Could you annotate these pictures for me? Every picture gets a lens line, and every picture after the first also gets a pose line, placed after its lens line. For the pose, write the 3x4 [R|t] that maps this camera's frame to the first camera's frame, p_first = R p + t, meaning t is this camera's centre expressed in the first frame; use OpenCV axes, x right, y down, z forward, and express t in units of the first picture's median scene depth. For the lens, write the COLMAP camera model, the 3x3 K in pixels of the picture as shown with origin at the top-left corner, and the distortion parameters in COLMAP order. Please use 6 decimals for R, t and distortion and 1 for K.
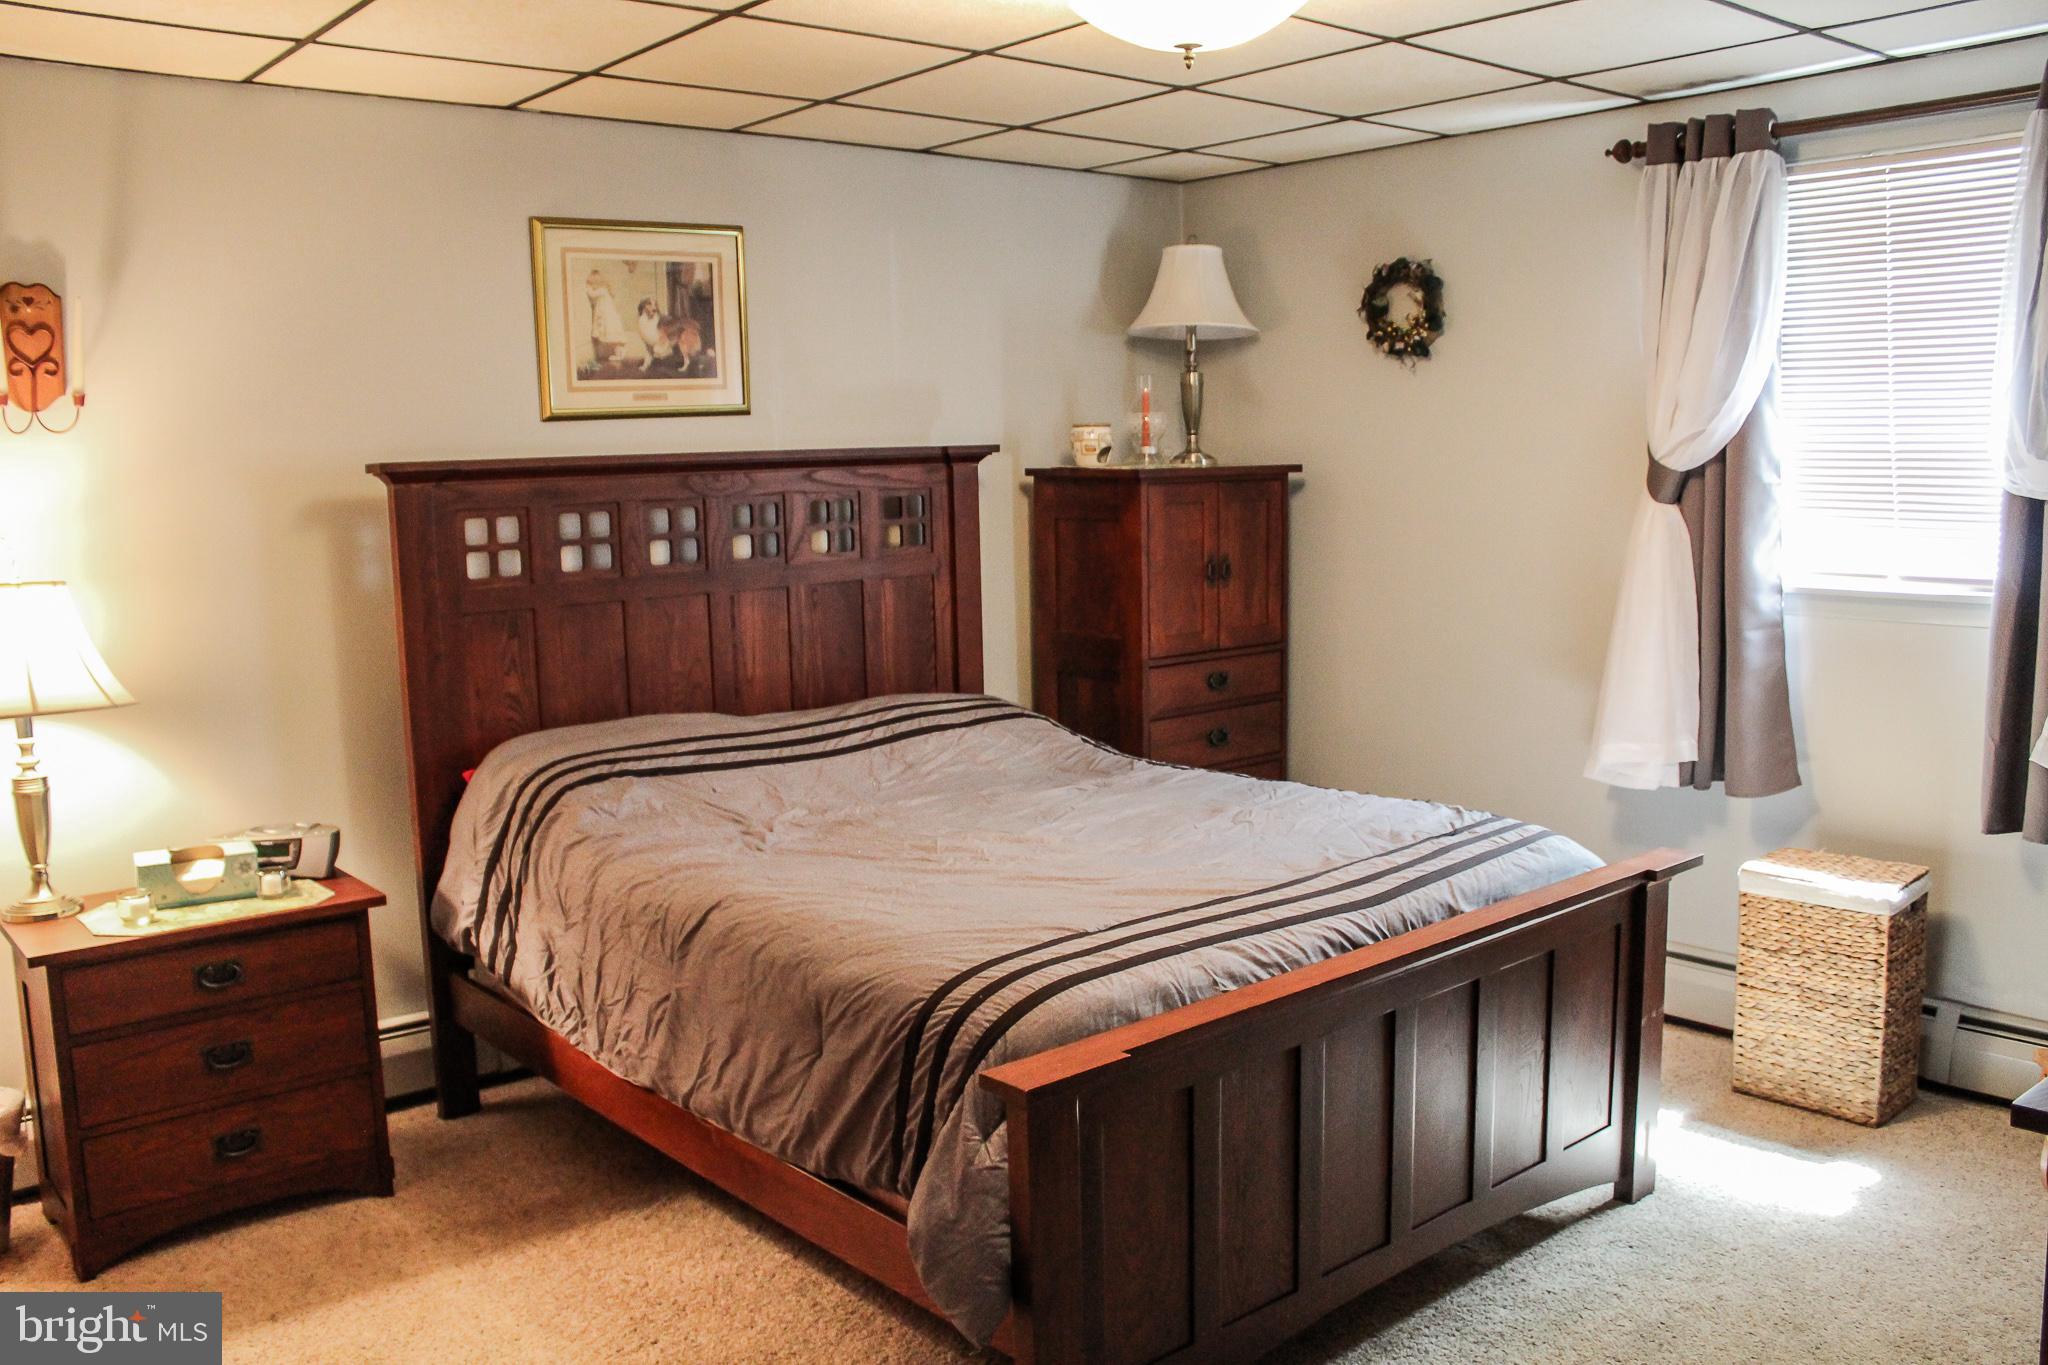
lens RADIAL K [[1717.4, 0, 1024.0], [0, 1717.4, 682.5], [0, 0, 1]] dist [-0.168908, 0.158969]
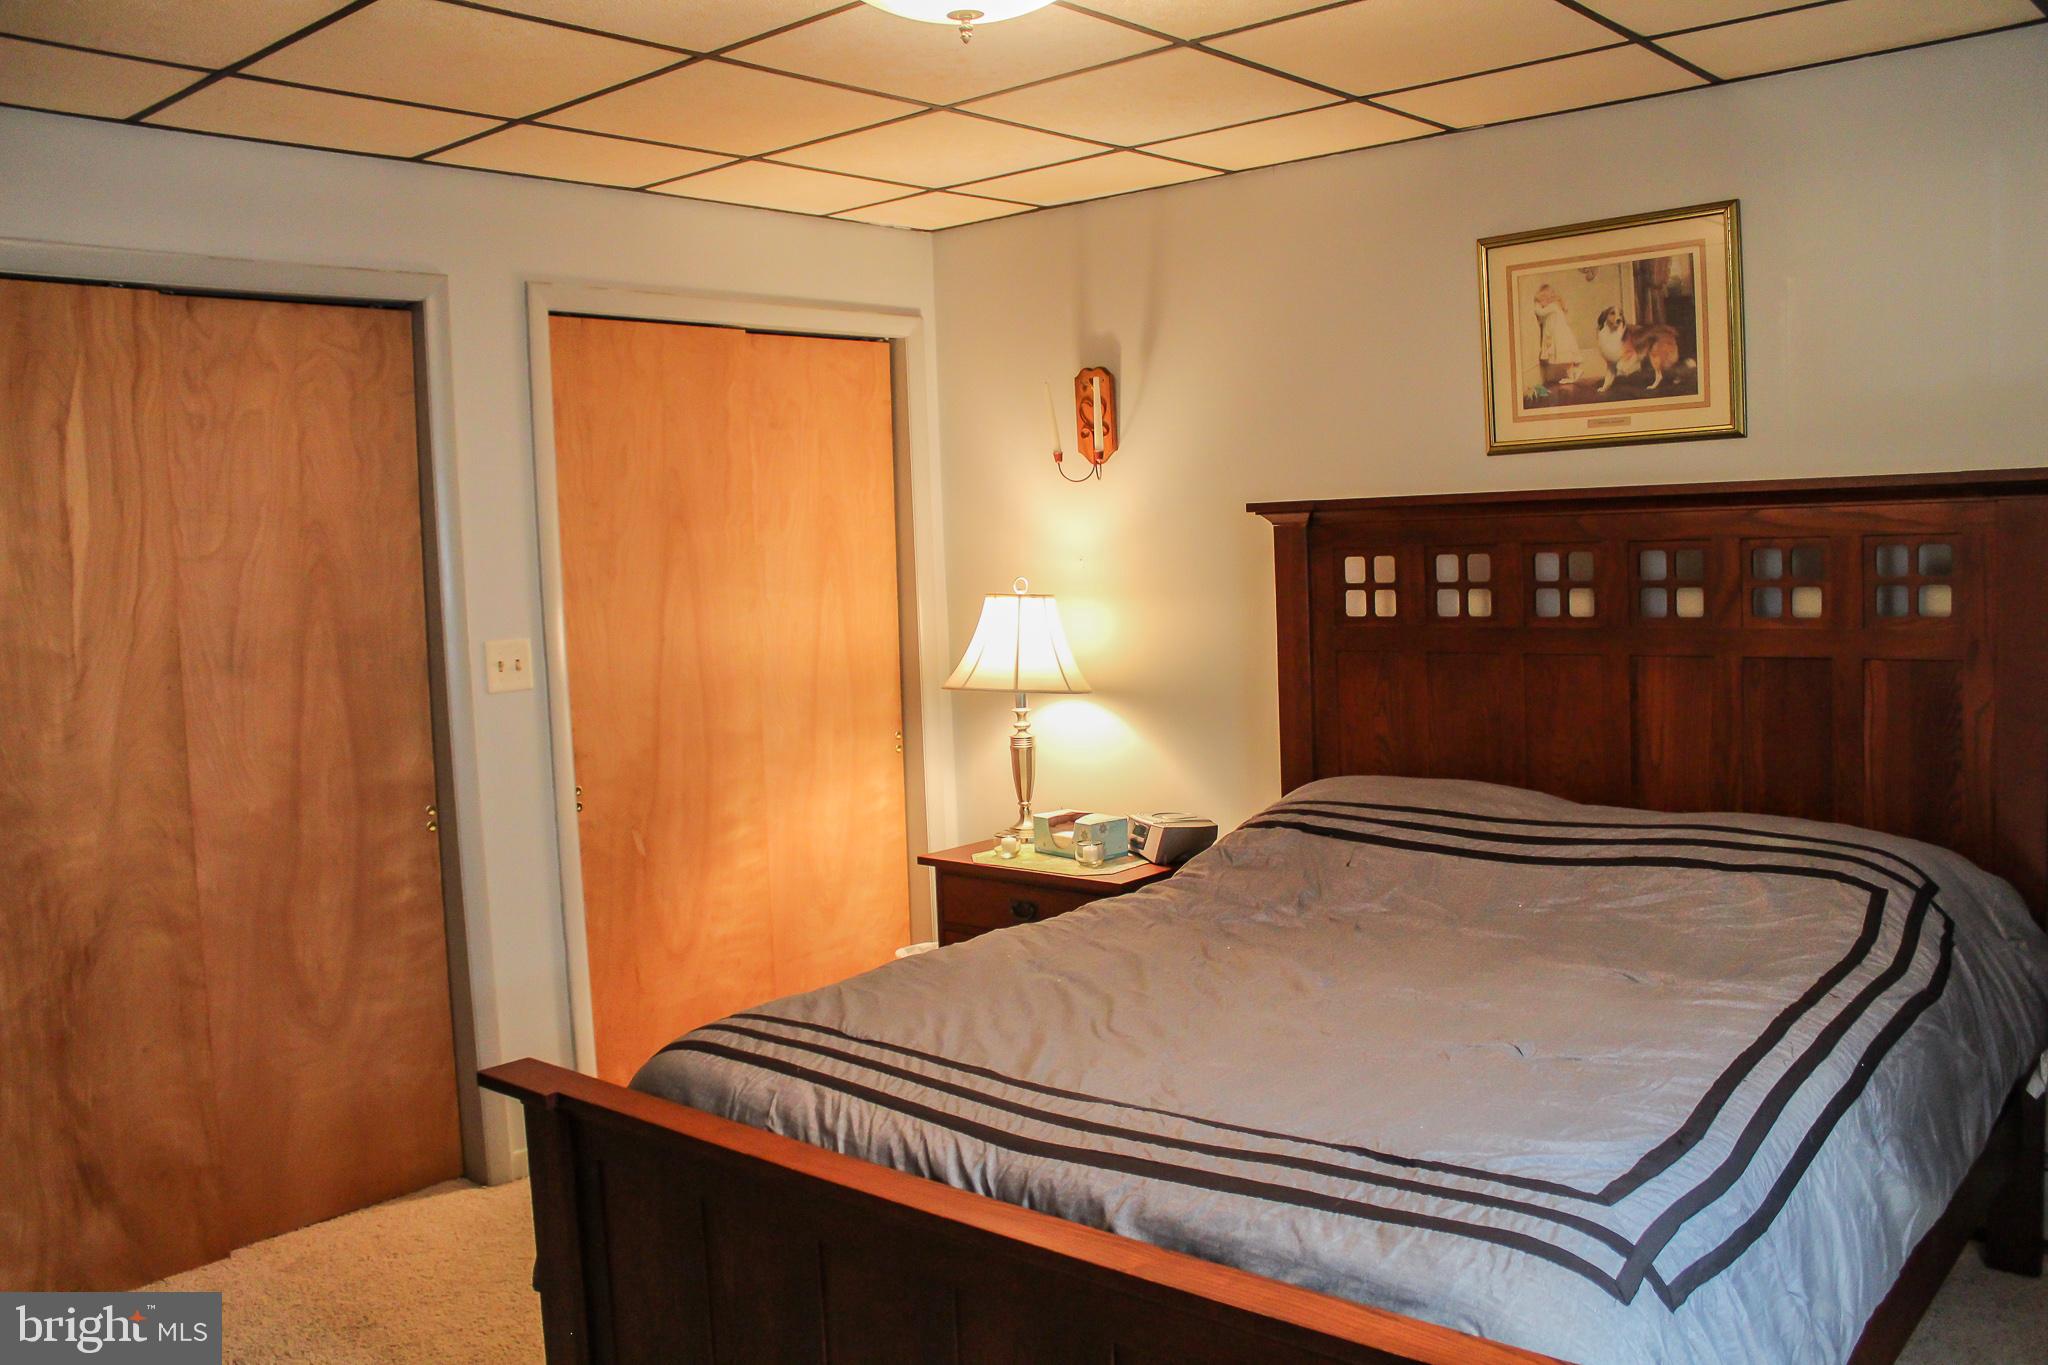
lens RADIAL K [[1745.4, 0, 1025.0], [0, 1745.4, 642.3], [0, 0, 1]] dist [-0.152986, 0.163063]
pose [[0.151522, 0.081933, -0.985052, 0.614831], [-0.096619, 0.993014, 0.067733, -0.089278], [0.983720, 0.084912, 0.158380, 0.590972]]
